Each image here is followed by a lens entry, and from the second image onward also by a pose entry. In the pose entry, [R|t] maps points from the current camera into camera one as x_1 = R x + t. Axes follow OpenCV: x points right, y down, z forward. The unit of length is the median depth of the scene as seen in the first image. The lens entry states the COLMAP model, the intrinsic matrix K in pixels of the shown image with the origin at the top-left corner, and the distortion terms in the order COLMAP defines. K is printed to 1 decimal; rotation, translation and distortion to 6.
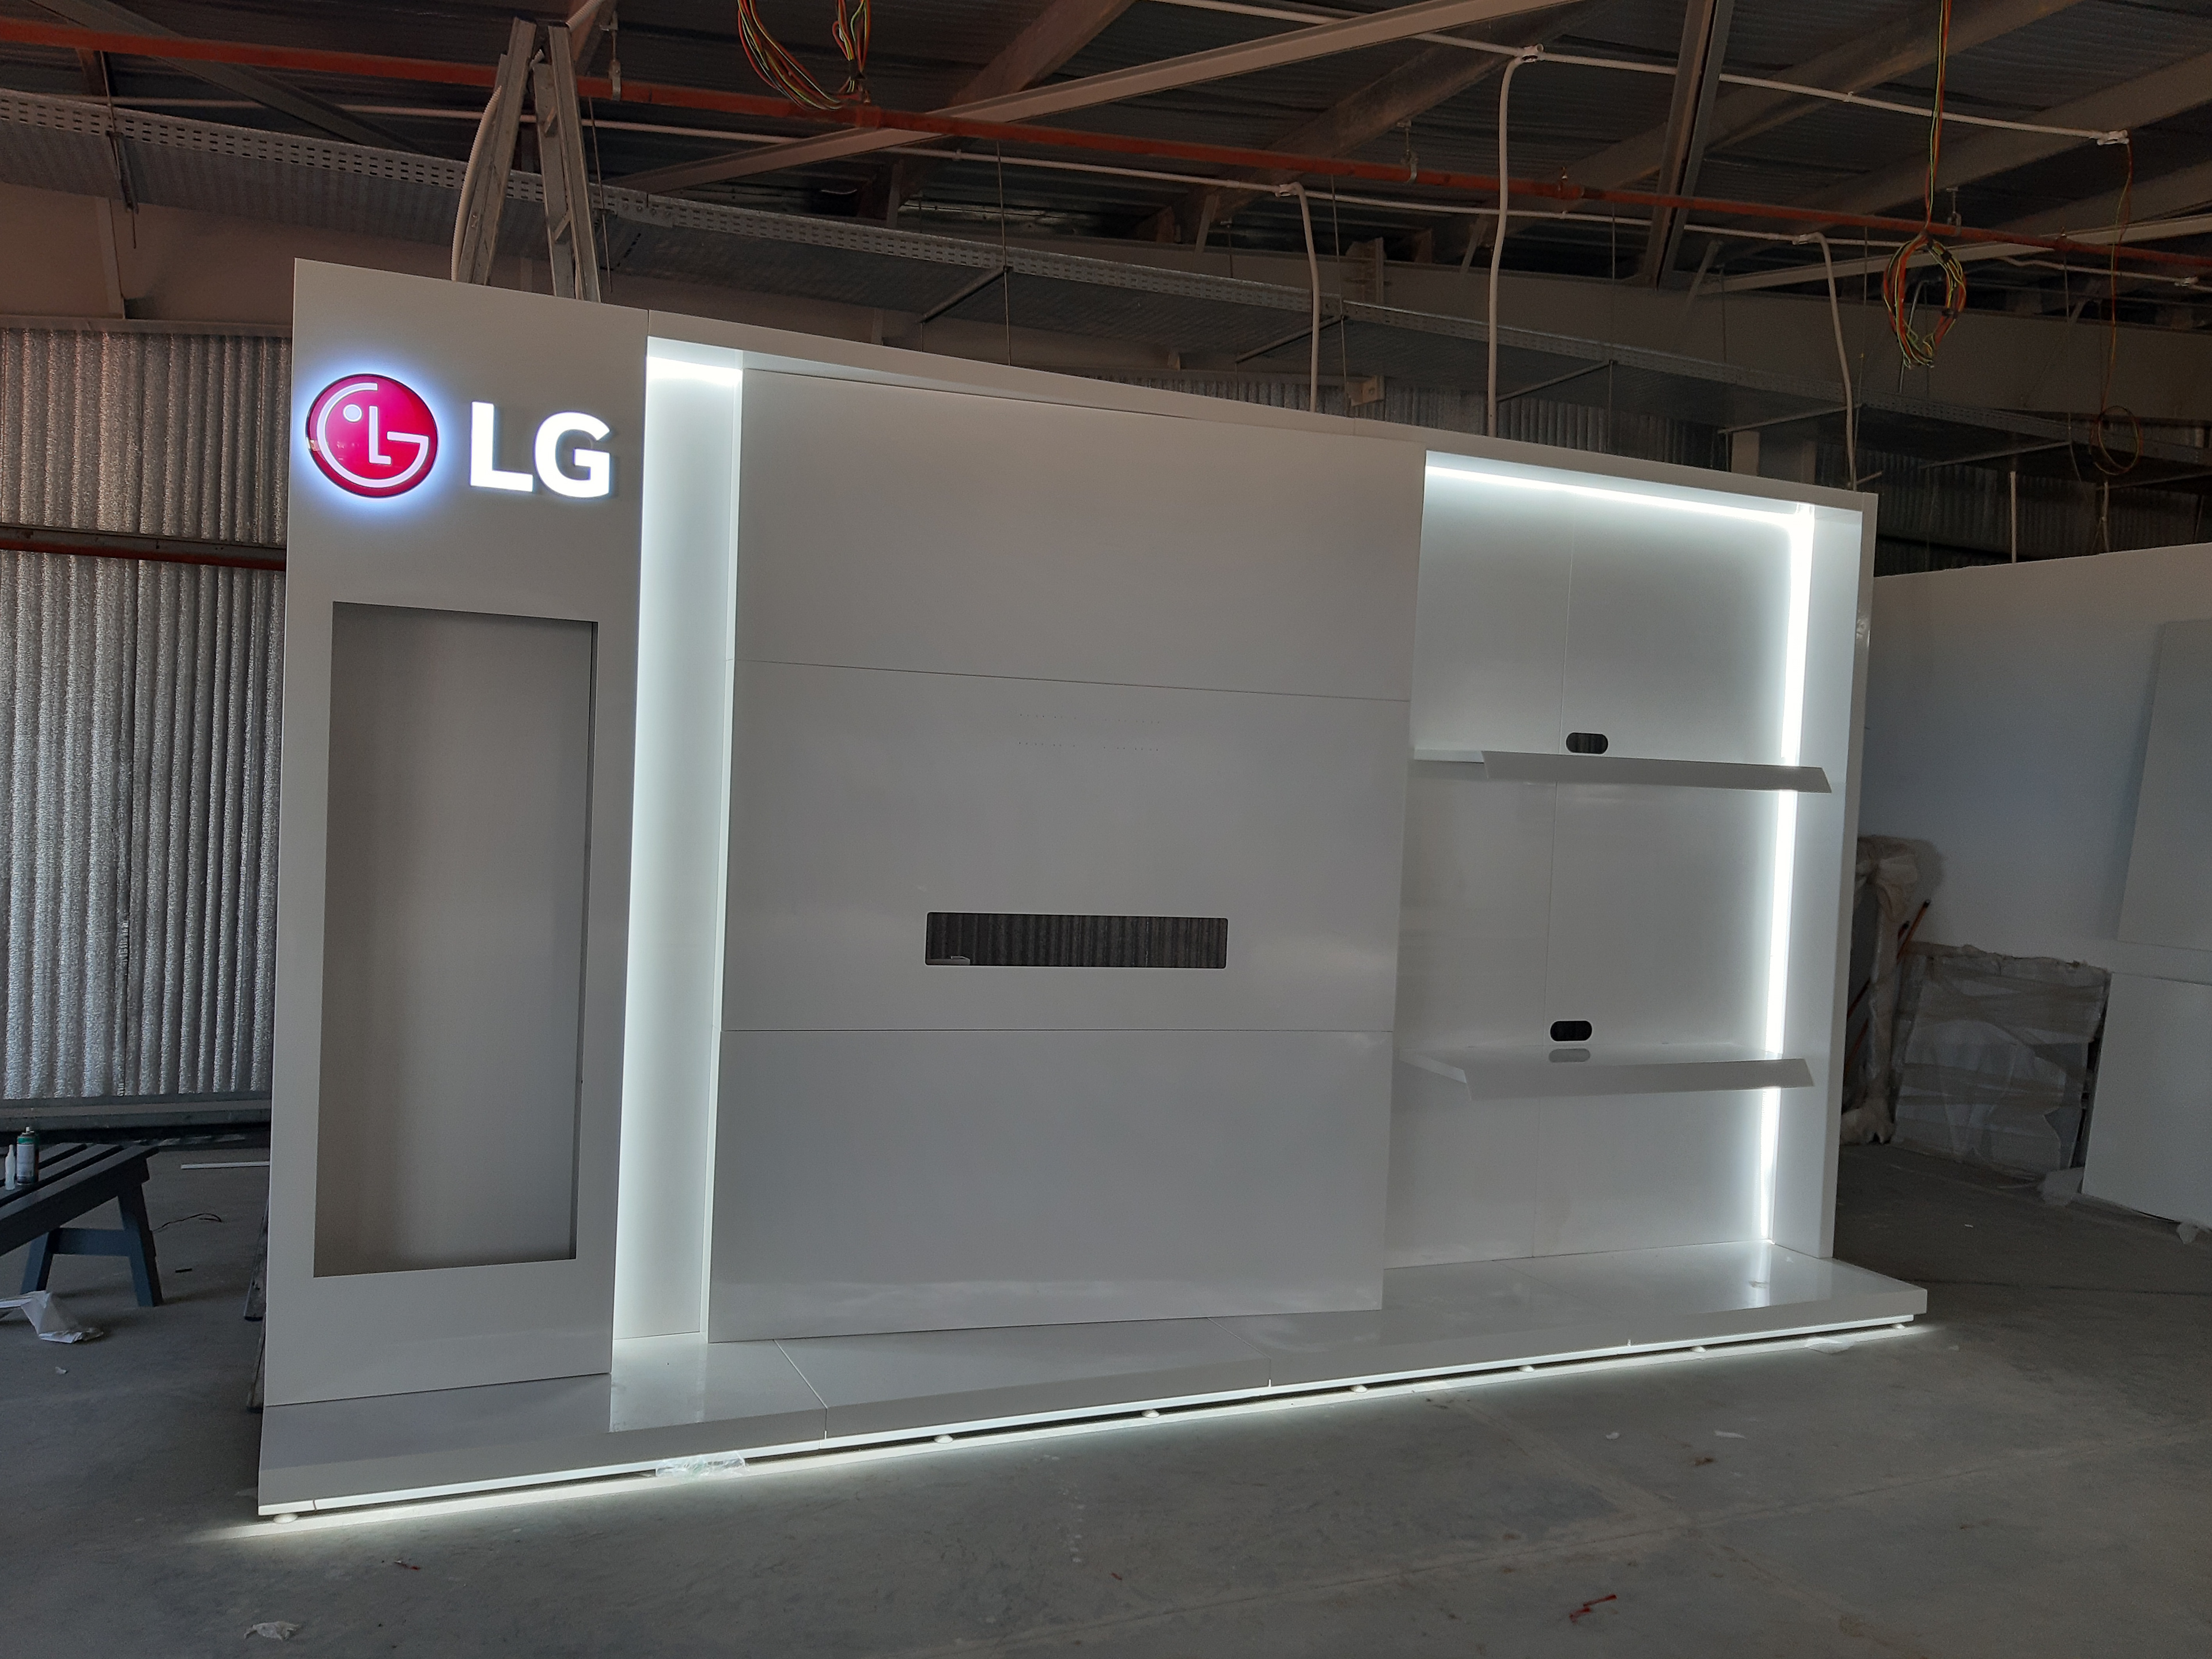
lens RADIAL K [[1749.2, 0, 1101.0], [0, 1749.2, 825.7], [0, 0, 1]] dist [0.032515, -0.067491]
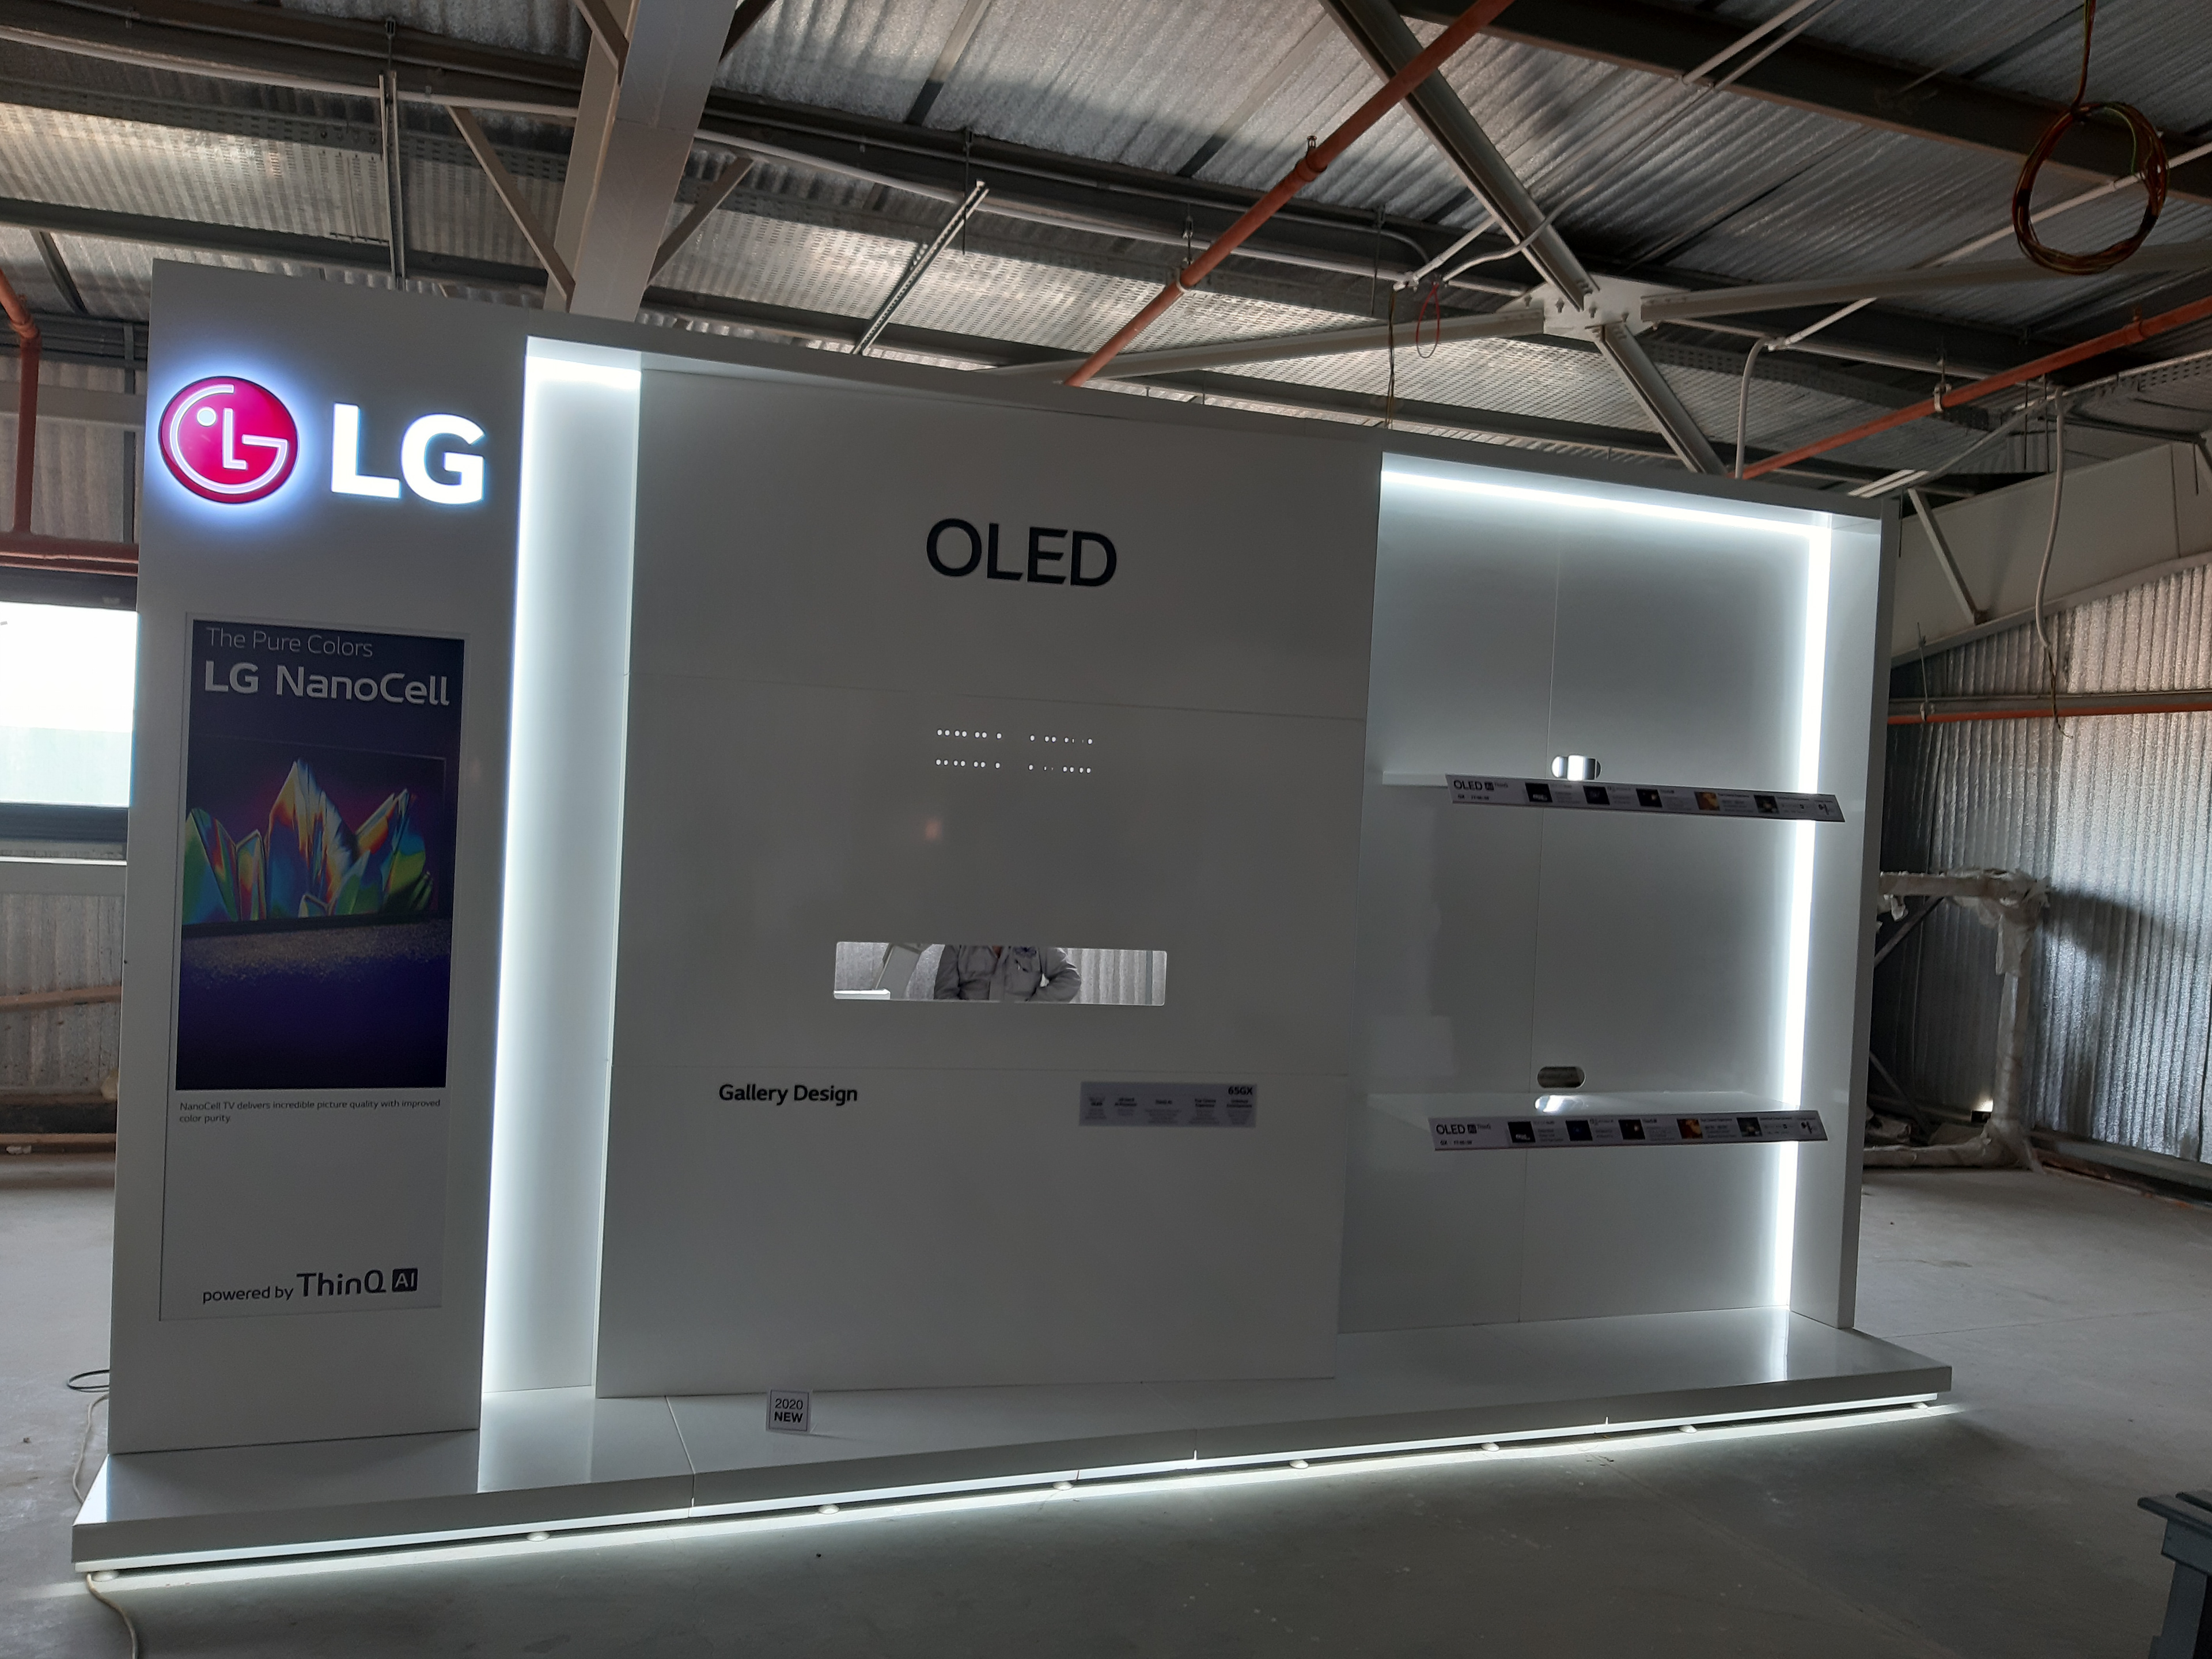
lens RADIAL K [[1749.2, 0, 1093.8], [0, 1749.2, 824.1], [0, 0, 1]] dist [0.032515, -0.067491]
pose [[0.997892, 0.001378, -0.064885, 0.093819], [-0.003100, 0.999645, -0.026447, 0.009342], [0.064825, 0.026593, 0.997542, 0.061209]]
